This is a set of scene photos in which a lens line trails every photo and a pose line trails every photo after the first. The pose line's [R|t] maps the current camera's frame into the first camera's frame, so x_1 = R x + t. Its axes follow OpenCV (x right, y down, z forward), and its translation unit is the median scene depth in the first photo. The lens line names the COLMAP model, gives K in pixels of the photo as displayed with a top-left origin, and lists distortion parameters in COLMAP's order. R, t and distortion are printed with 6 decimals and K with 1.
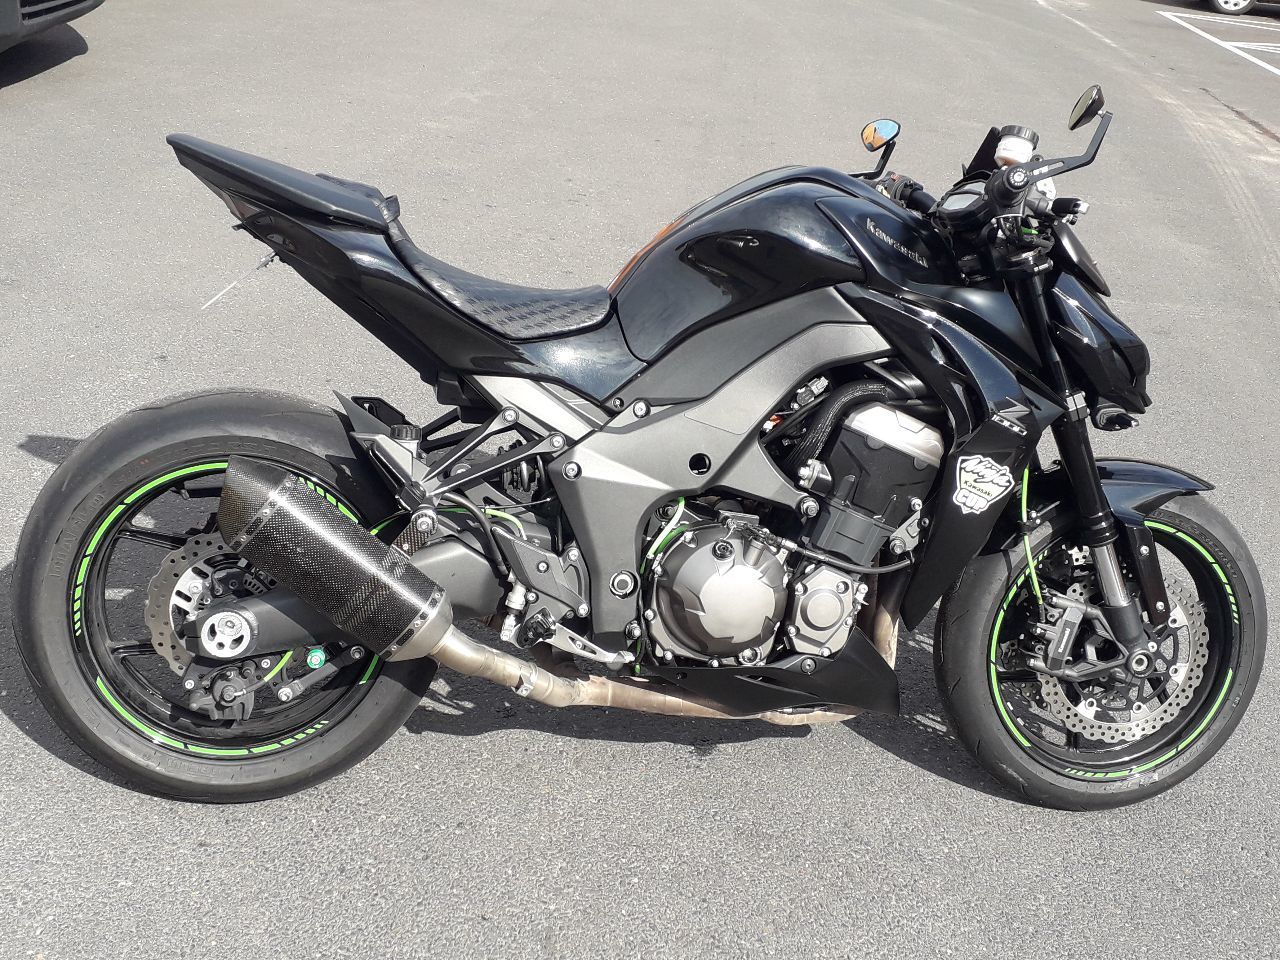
lens RADIAL K [[1487.2, 0, 636.6], [0, 1487.2, 486.2], [0, 0, 1]] dist [0.264147, -0.779899]
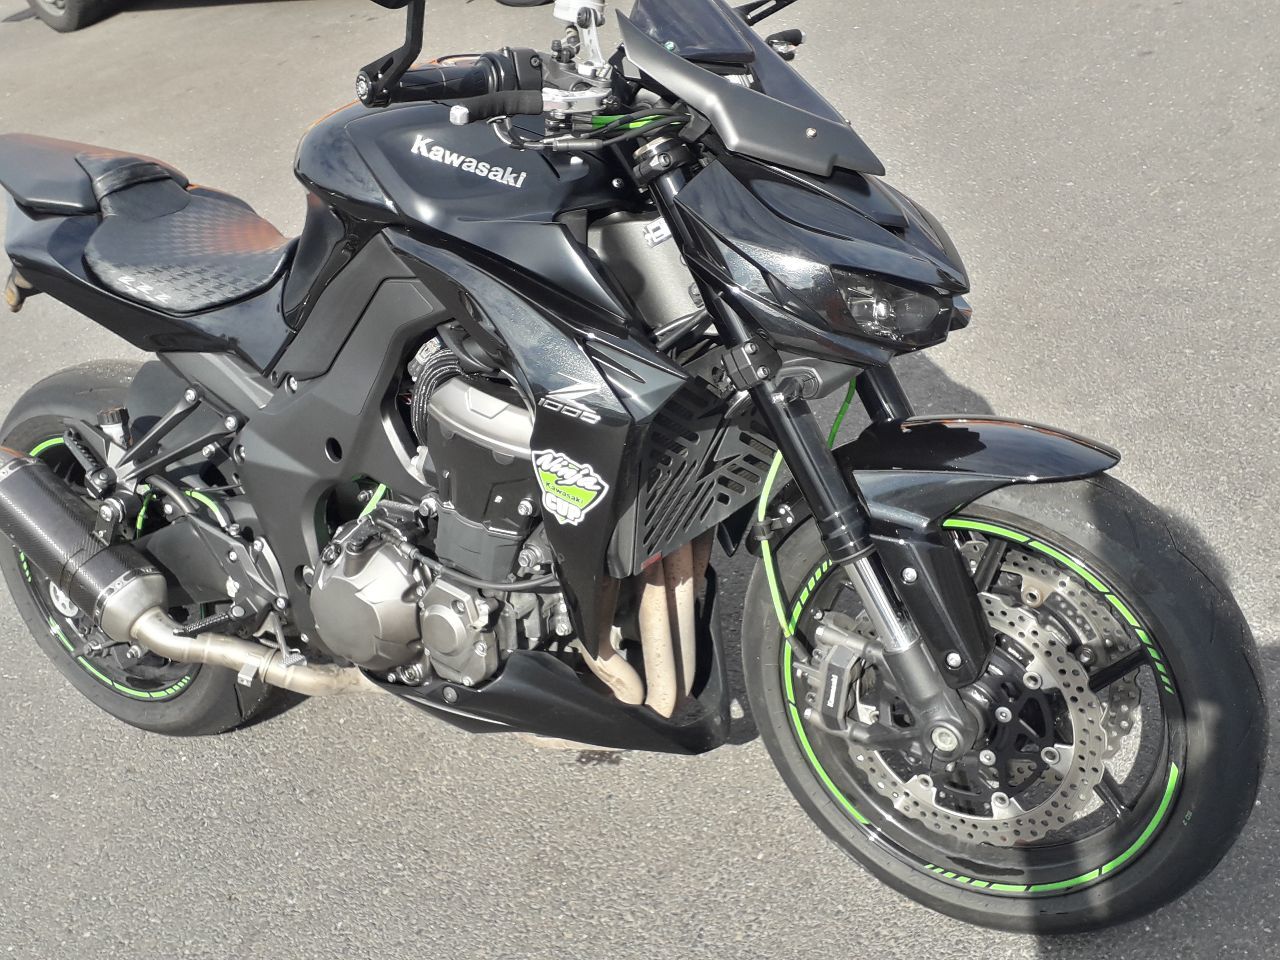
lens RADIAL K [[1508.9, 0, 631.3], [0, 1508.9, 483.8], [0, 0, 1]] dist [0.225742, -0.641389]
pose [[0.705609, 0.046669, -0.707063, 0.767256], [0.067379, 0.988889, 0.132511, -0.097668], [0.705390, -0.141143, 0.694625, 0.509793]]
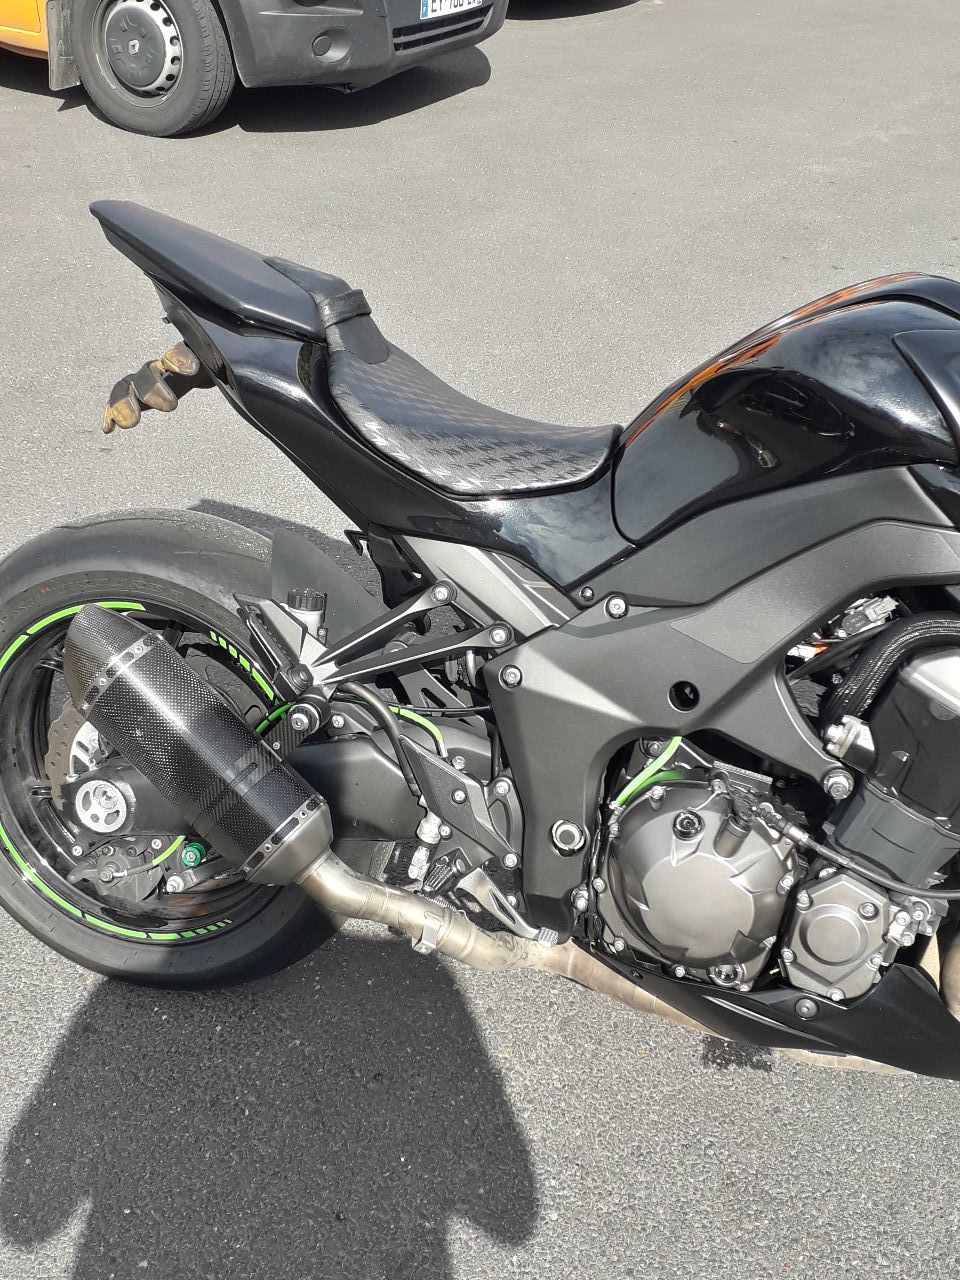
lens RADIAL K [[1487.2, 0, 473.4], [0, 1487.2, 642.0], [0, 0, 1]] dist [0.264147, -0.779899]
pose [[0.904714, 0.152134, -0.397930, 0.228510], [-0.120738, 0.987330, 0.102967, -0.100284], [0.408553, -0.045110, 0.911619, 0.308596]]
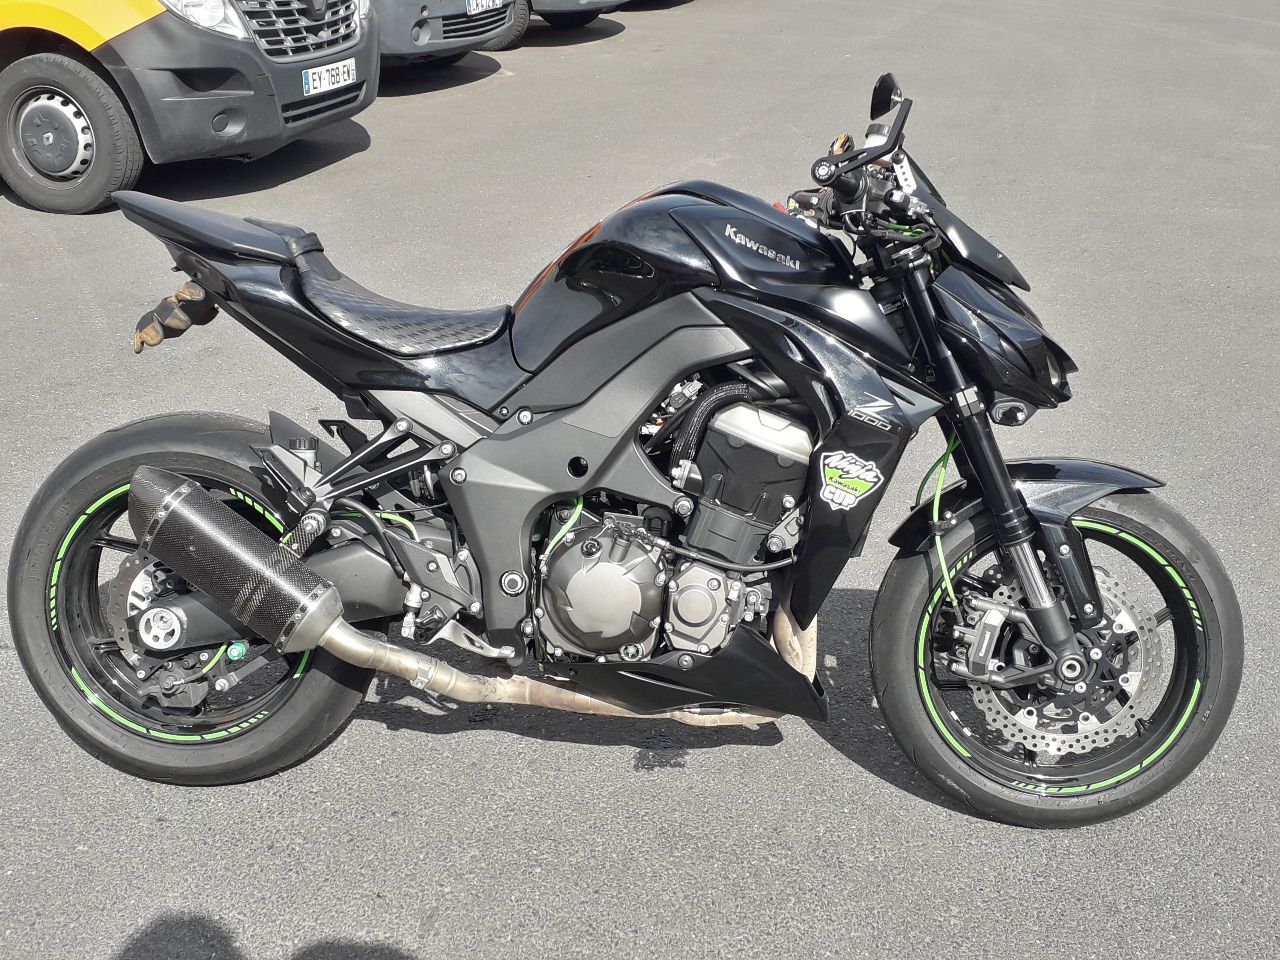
lens RADIAL K [[1487.2, 0, 636.6], [0, 1487.2, 486.2], [0, 0, 1]] dist [0.264147, -0.779899]
pose [[0.964723, -0.023231, -0.262241, 0.352653], [0.011123, 0.998806, -0.047562, 0.048234], [0.263033, 0.042967, 0.963830, 0.004242]]
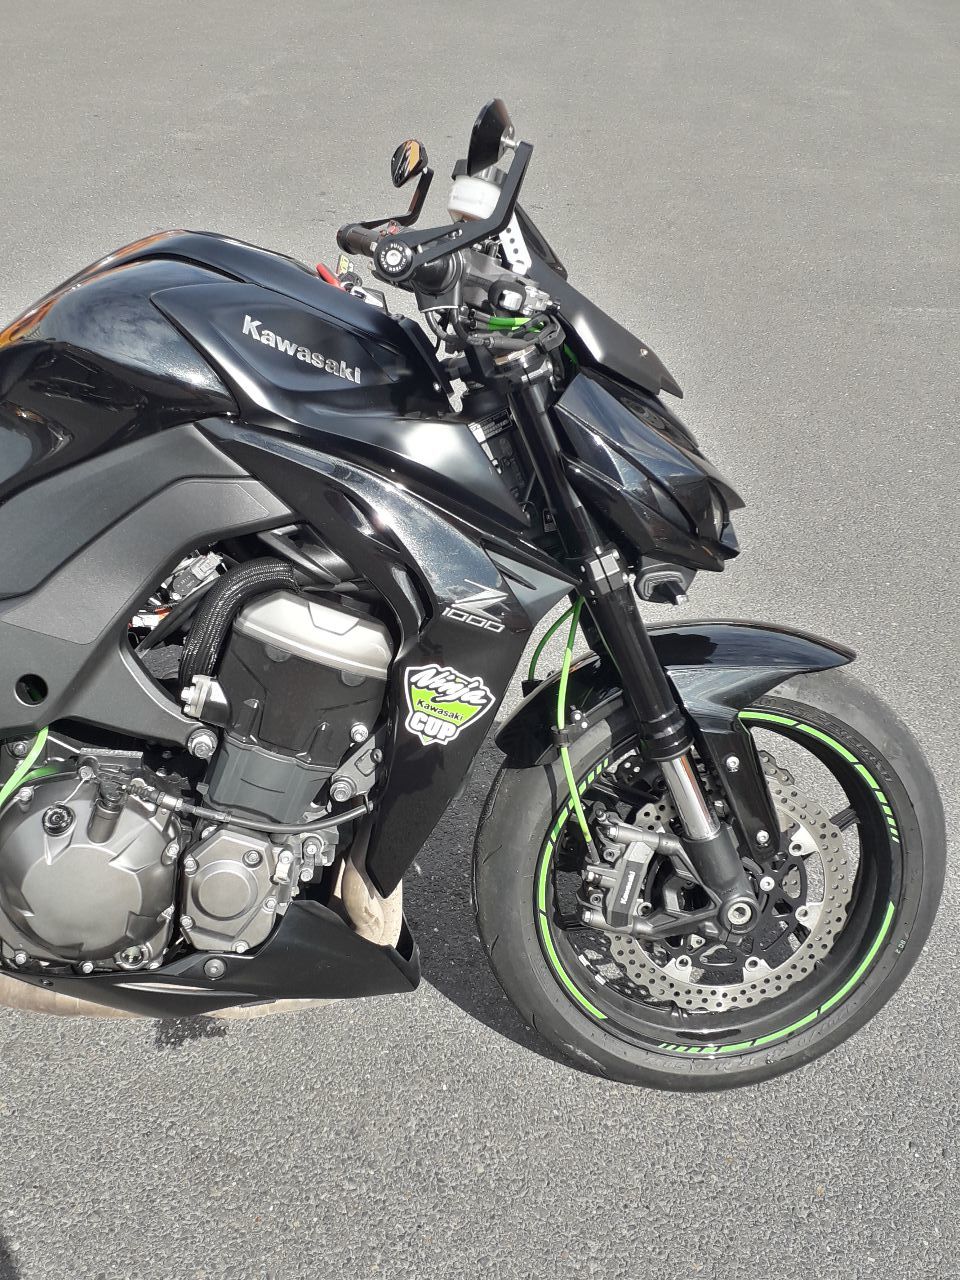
lens RADIAL K [[1487.2, 0, 473.4], [0, 1487.2, 642.0], [0, 0, 1]] dist [0.264147, -0.779899]
pose [[0.995519, -0.033178, -0.088547, 0.301882], [0.042525, 0.993471, 0.105861, -0.099907], [0.084457, -0.109152, 0.990431, 0.332057]]
